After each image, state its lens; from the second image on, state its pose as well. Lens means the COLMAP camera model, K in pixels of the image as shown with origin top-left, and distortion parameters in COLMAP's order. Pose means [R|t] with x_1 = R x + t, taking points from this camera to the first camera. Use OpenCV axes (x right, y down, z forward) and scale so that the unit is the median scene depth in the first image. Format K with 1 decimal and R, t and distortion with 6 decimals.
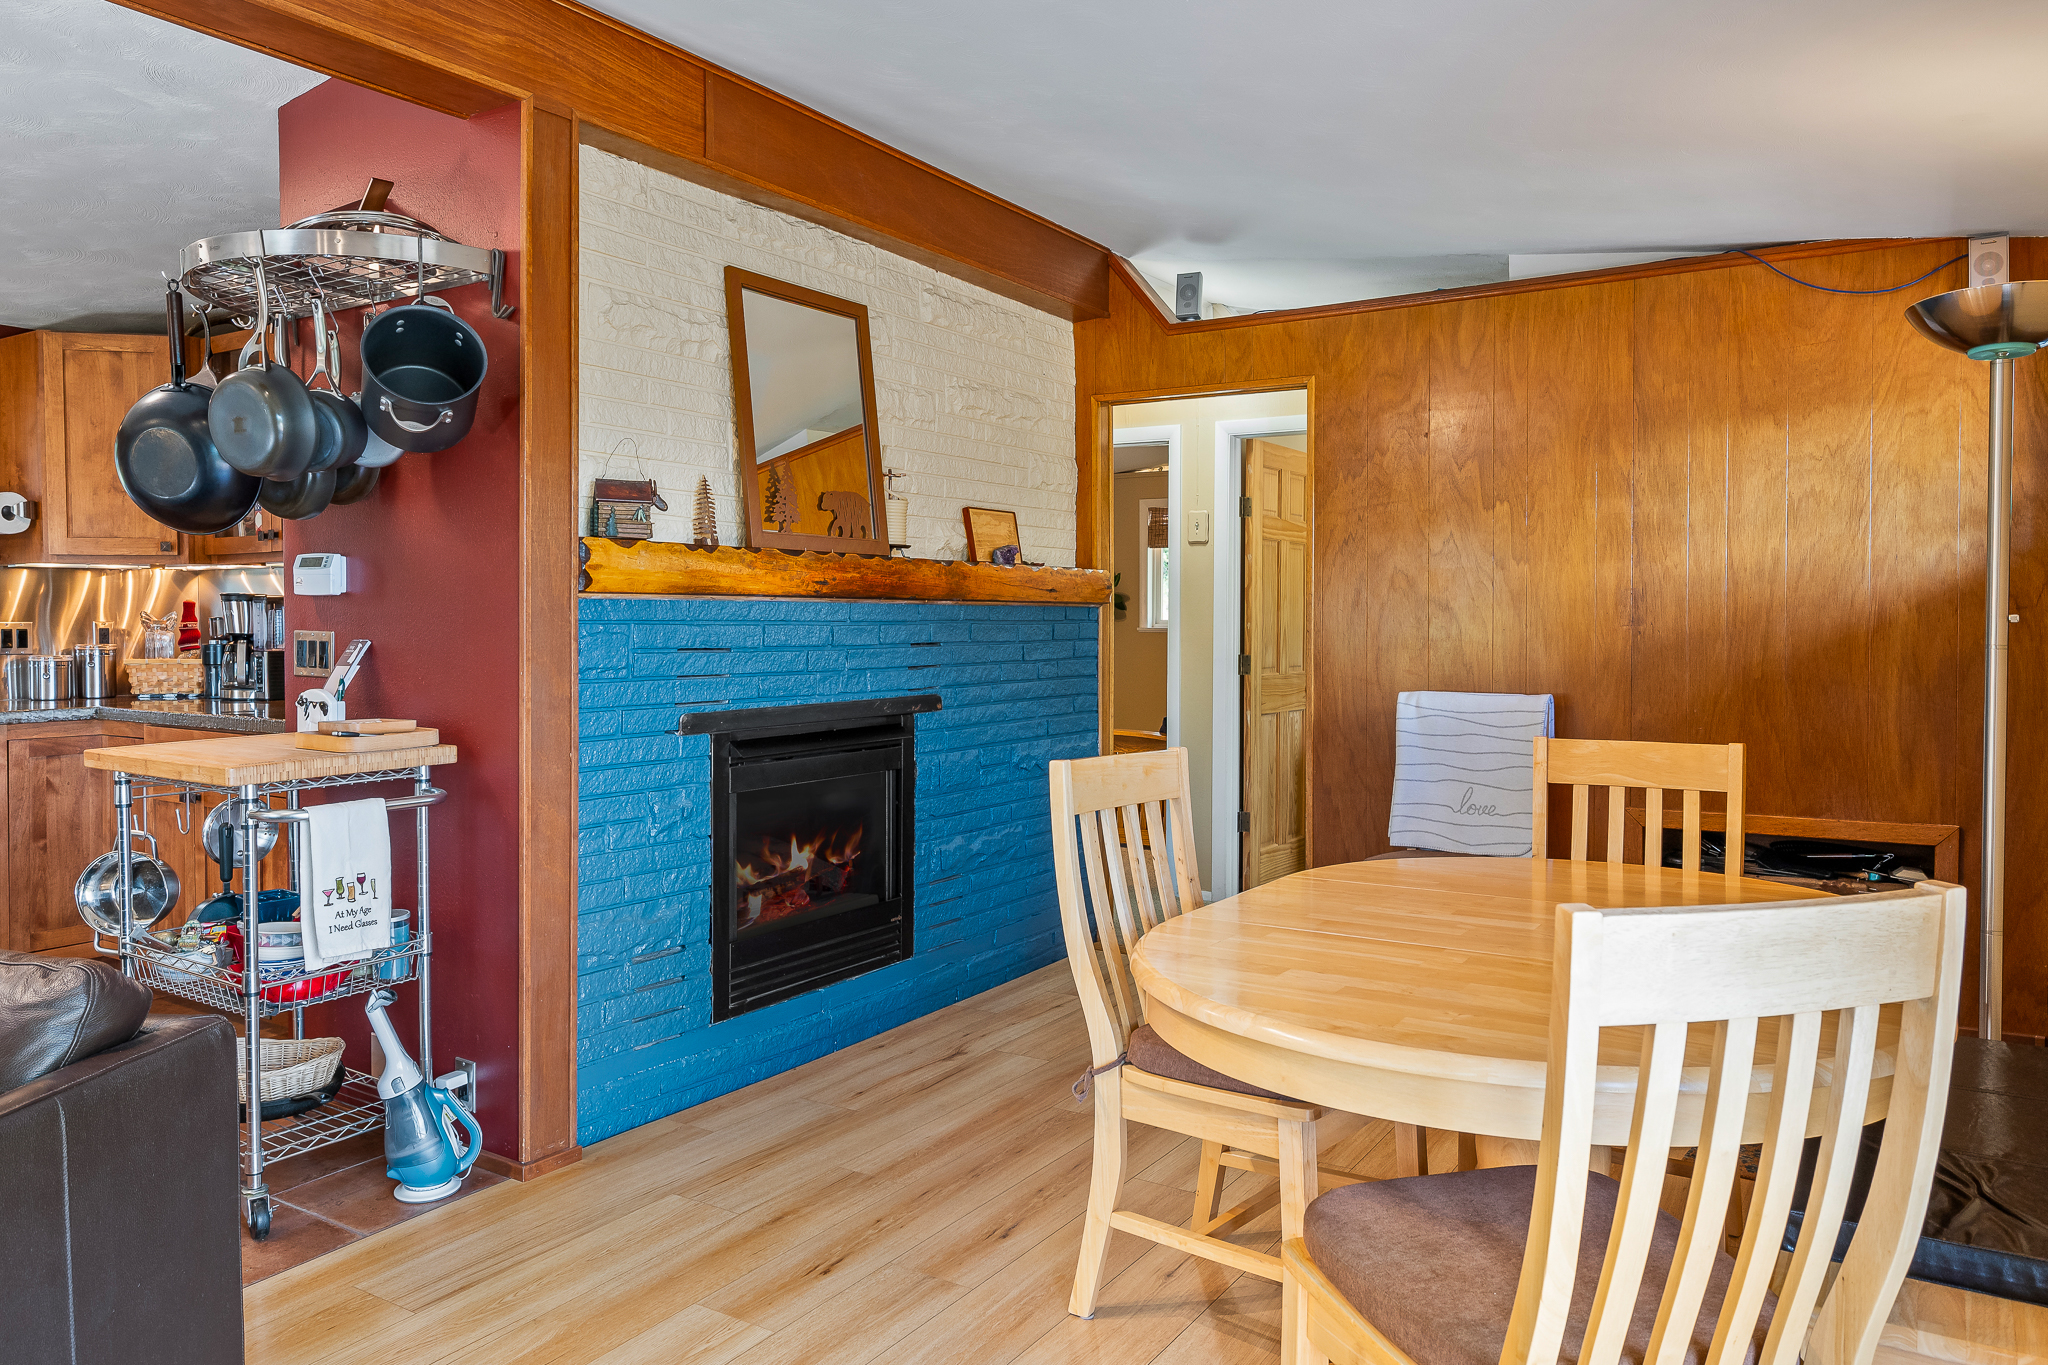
lens RADIAL K [[1364.8, 0, 918.4], [0, 1364.8, 646.3], [0, 0, 1]] dist [0.002240, -0.000275]
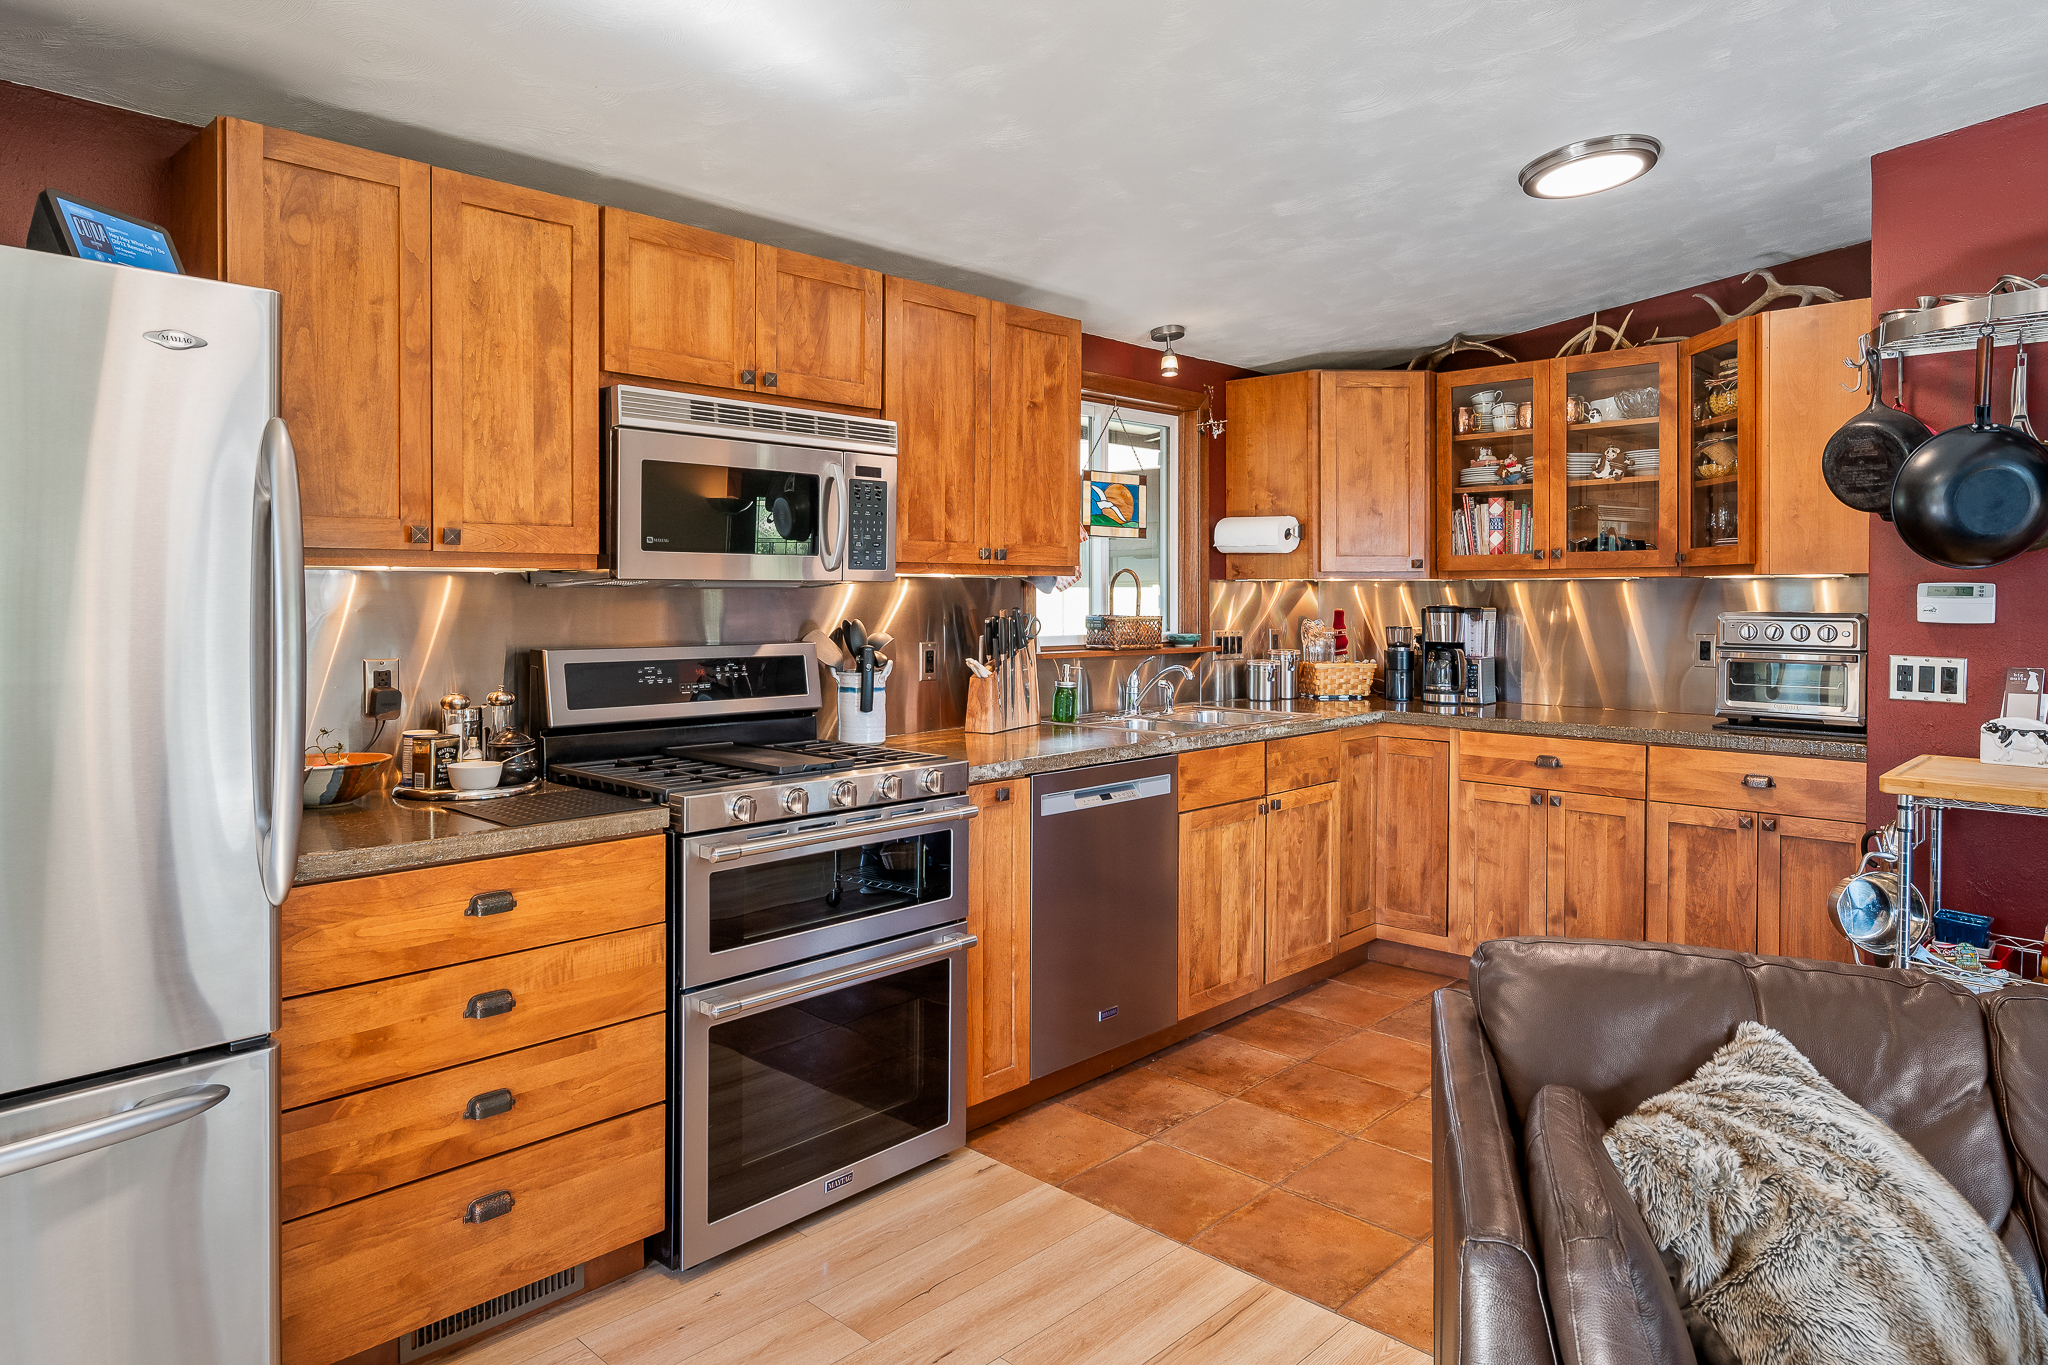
lens RADIAL K [[1240.7, 0, 1024.4], [0, 1240.7, 605.0], [0, 0, 1]] dist [-0.003169, 0.000458]
pose [[0.983204, 0.002967, -0.182484, -0.753392], [-0.005807, 0.999870, -0.015032, -0.025799], [0.182416, 0.015839, 0.983094, -0.034961]]
